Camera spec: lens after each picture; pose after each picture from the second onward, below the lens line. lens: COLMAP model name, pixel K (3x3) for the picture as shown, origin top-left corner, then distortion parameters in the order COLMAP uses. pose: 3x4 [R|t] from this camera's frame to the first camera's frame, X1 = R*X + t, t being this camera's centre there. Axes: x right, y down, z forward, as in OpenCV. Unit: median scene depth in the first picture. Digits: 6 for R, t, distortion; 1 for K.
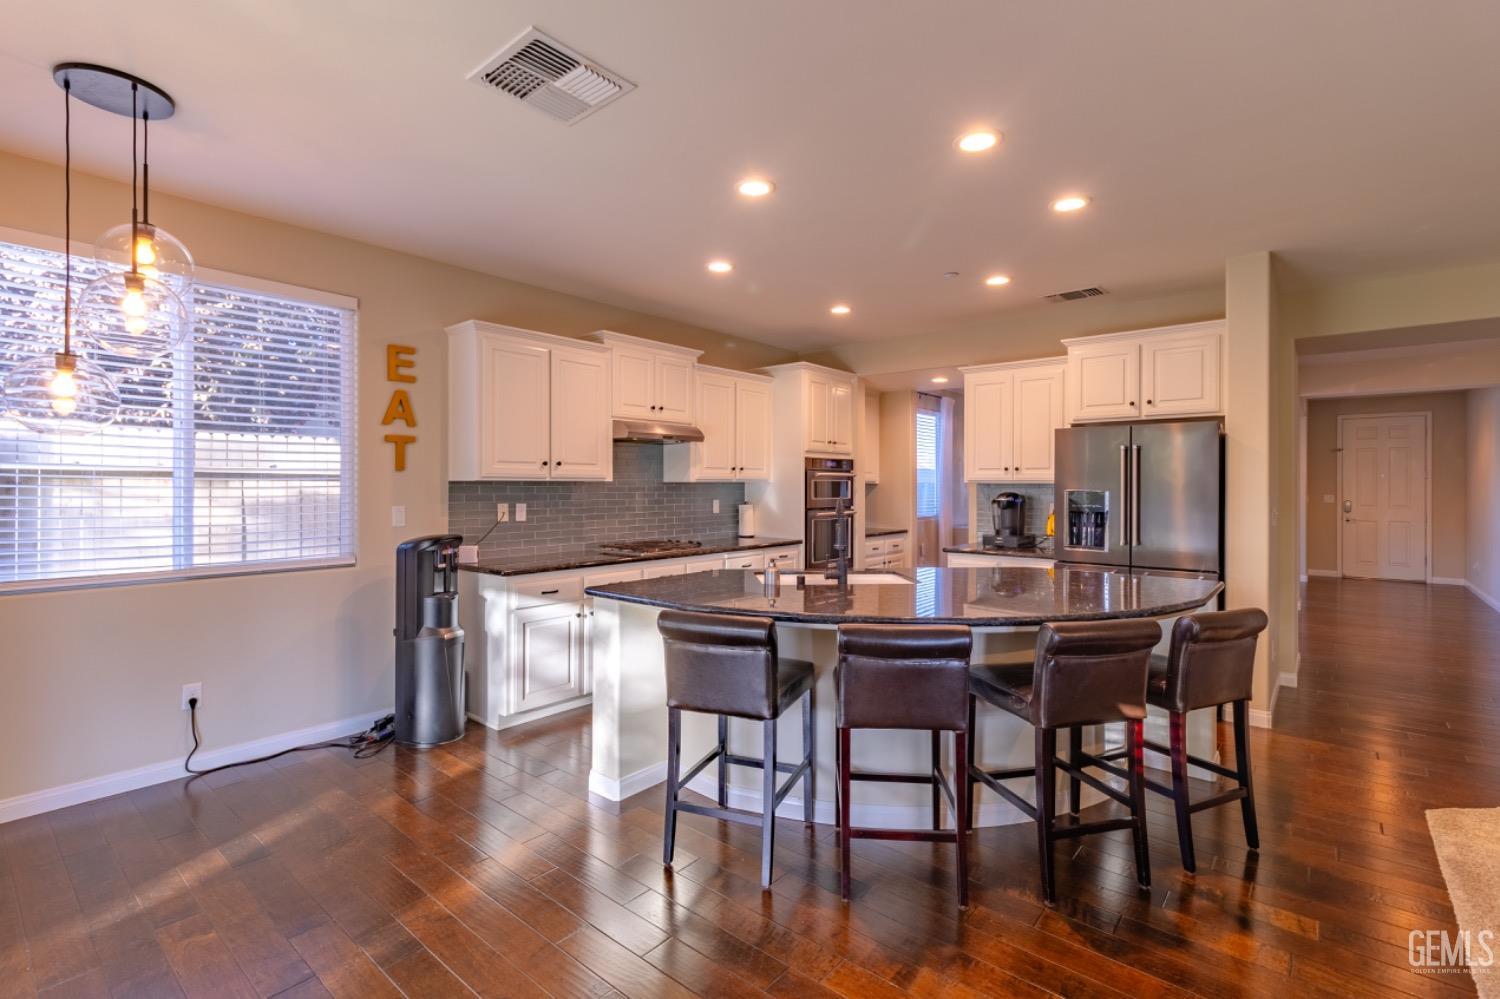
lens RADIAL K [[701.1, 0, 747.0], [0, 701.1, 490.9], [0, 0, 1]] dist [0.008907, -0.000192]
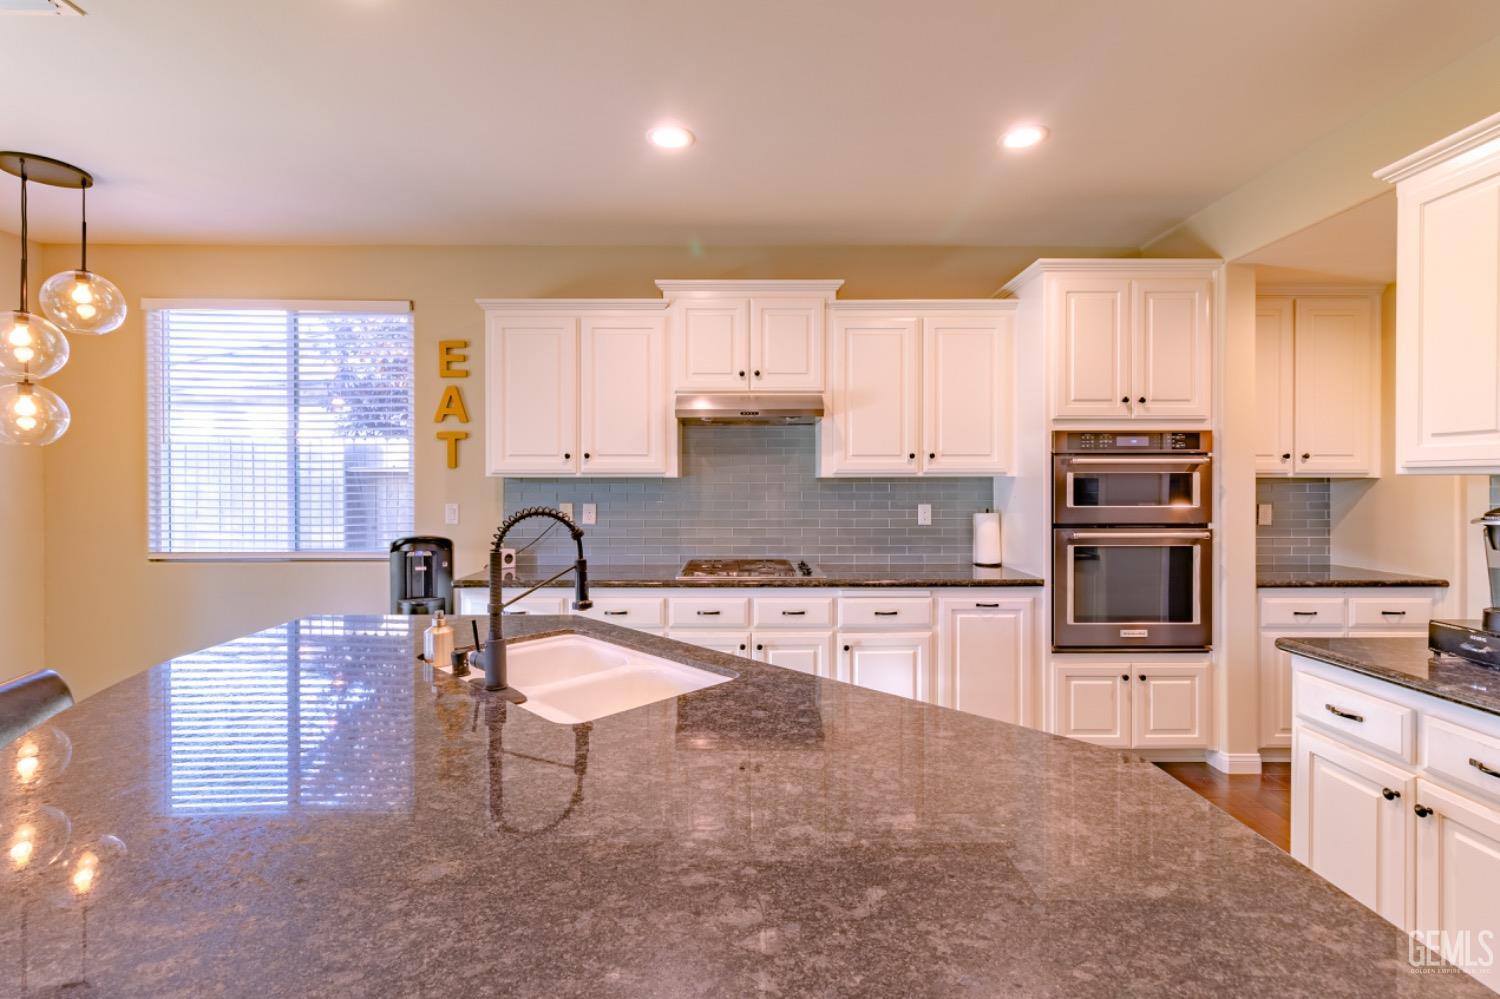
lens RADIAL K [[701.1, 0, 751.9], [0, 701.1, 486.4], [0, 0, 1]] dist [0.008907, -0.000192]
pose [[0.643292, 0.001417, -0.765620, 0.421360], [-0.004821, 0.999986, -0.002201, -0.001998], [0.765606, 0.005107, 0.643290, 0.549345]]
